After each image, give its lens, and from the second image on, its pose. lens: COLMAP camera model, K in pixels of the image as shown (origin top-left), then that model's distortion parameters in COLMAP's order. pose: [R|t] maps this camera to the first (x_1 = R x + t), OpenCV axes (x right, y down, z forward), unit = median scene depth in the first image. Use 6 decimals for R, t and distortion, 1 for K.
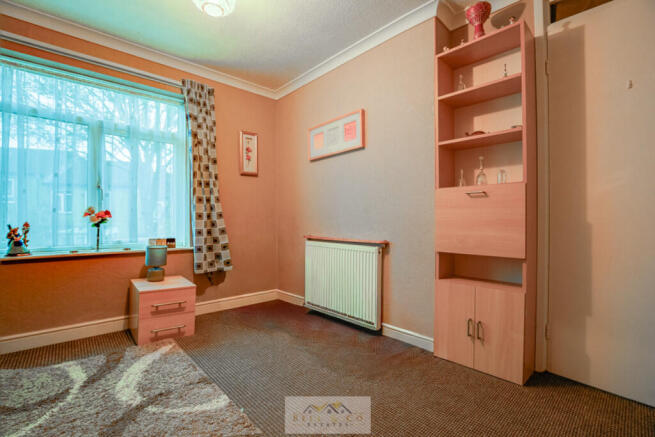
lens RADIAL K [[303.6, 0, 322.6], [0, 303.6, 230.9], [0, 0, 1]] dist [-0.027132, 0.000817]
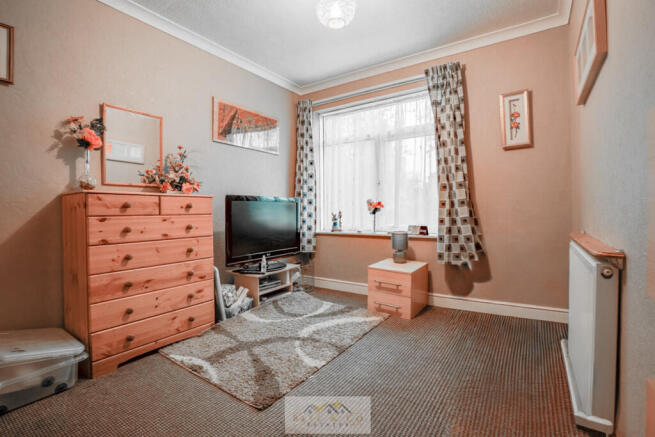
lens RADIAL K [[308.2, 0, 324.8], [0, 308.2, 219.9], [0, 0, 1]] dist [-0.001199, 0.000026]
pose [[0.224770, 0.025526, -0.974078, 0.543168], [-0.022963, 0.999518, 0.020894, -0.012992], [0.974141, 0.017672, 0.225247, 0.489856]]
